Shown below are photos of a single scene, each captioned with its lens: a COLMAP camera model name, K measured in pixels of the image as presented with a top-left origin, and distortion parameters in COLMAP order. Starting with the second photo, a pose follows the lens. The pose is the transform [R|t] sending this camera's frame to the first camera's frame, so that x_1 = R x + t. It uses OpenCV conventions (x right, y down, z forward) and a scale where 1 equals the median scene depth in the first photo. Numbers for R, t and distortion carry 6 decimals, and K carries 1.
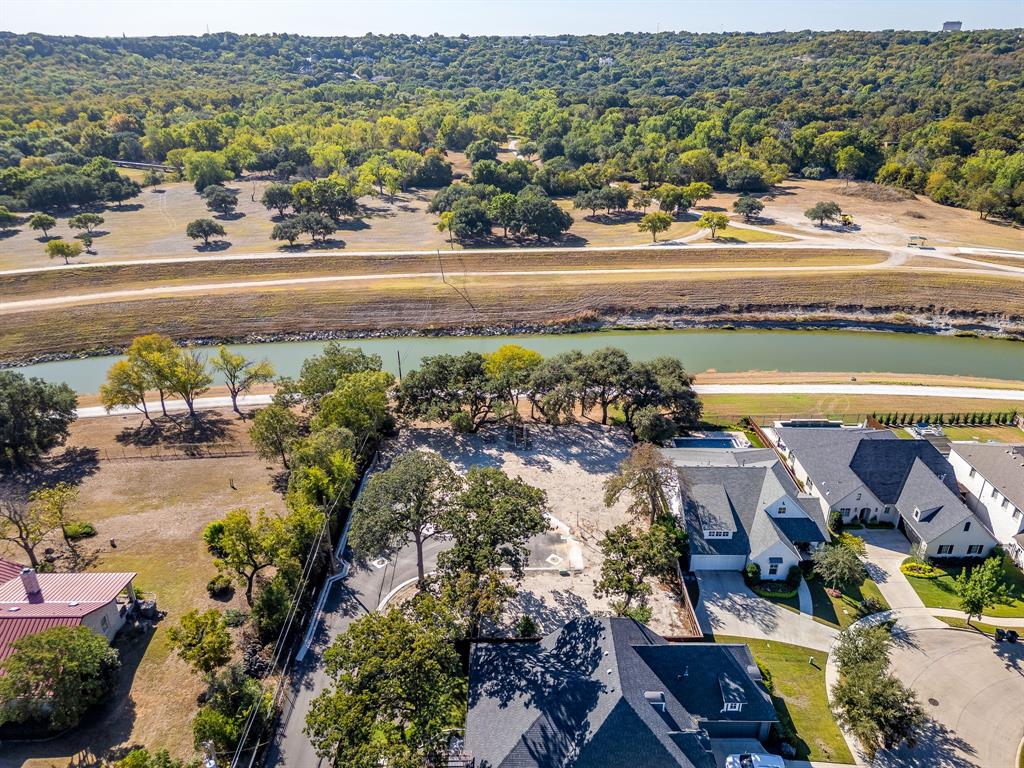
lens RADIAL K [[726.3, 0, 512.6], [0, 726.3, 390.1], [0, 0, 1]] dist [0.070143, -0.069943]
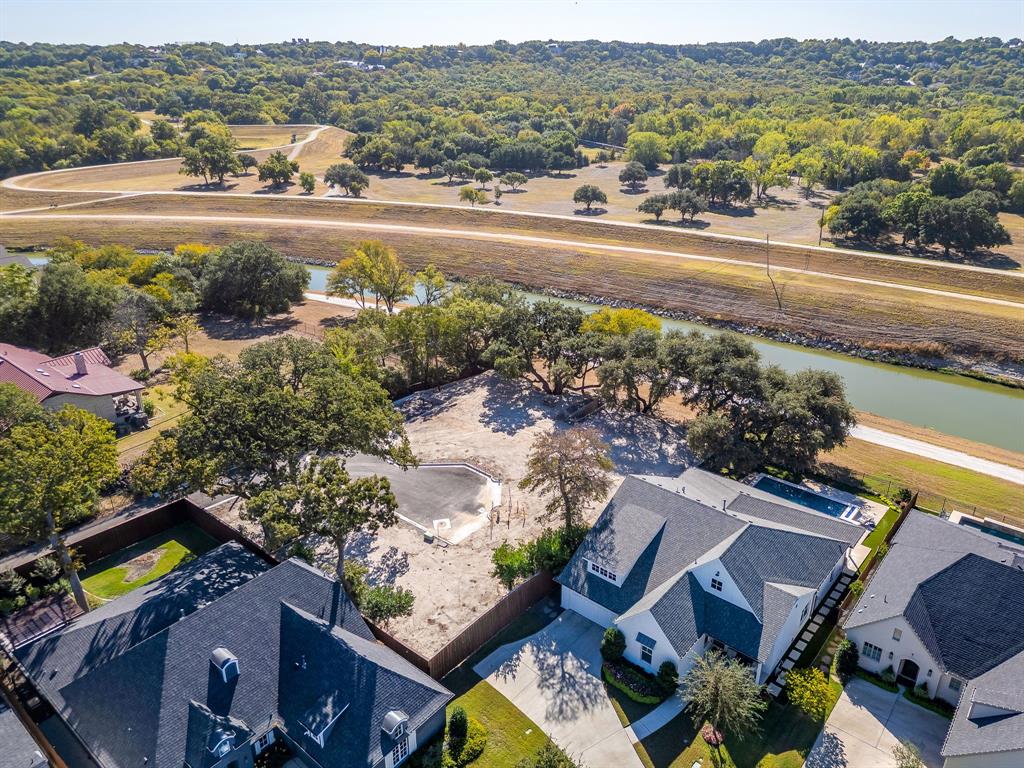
lens RADIAL K [[735.3, 0, 514.0], [0, 735.3, 380.1], [0, 0, 1]] dist [0.074744, -0.070544]
pose [[0.765404, 0.260584, -0.588432, 0.234446], [-0.280599, 0.957994, 0.059253, 0.001887], [0.579155, 0.119761, 0.806373, 0.147169]]
